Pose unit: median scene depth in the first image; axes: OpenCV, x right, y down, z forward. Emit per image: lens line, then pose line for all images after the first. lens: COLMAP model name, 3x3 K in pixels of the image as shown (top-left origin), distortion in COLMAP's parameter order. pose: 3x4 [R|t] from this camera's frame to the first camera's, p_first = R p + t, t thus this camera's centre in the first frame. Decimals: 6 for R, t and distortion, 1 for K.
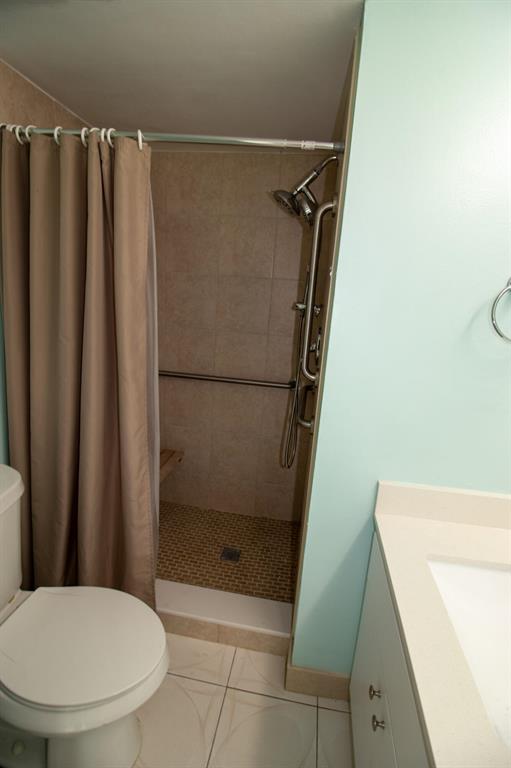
lens RADIAL K [[355.3, 0, 267.6], [0, 355.3, 381.1], [0, 0, 1]] dist [-0.001781, -0.012669]
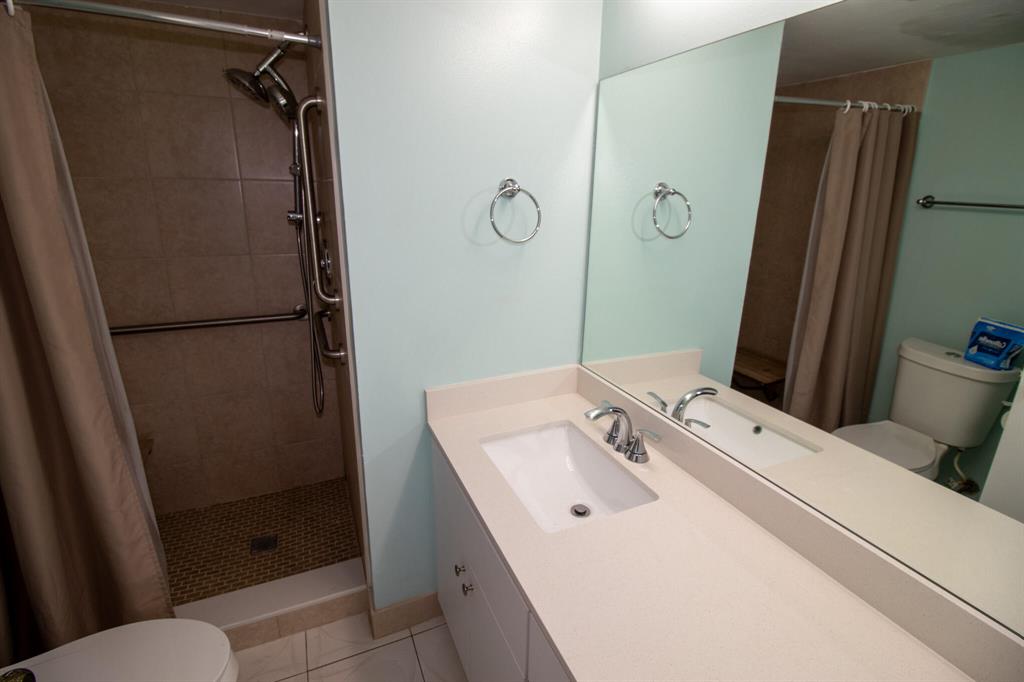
lens RADIAL K [[473.7, 0, 512.0], [0, 473.7, 341.0], [0, 0, 1]] dist [-0.001781, -0.012669]
pose [[0.843830, -0.214446, 0.491898, -0.087388], [0.163716, 0.975855, 0.144583, -0.007400], [-0.511027, -0.041472, 0.858564, -0.216986]]
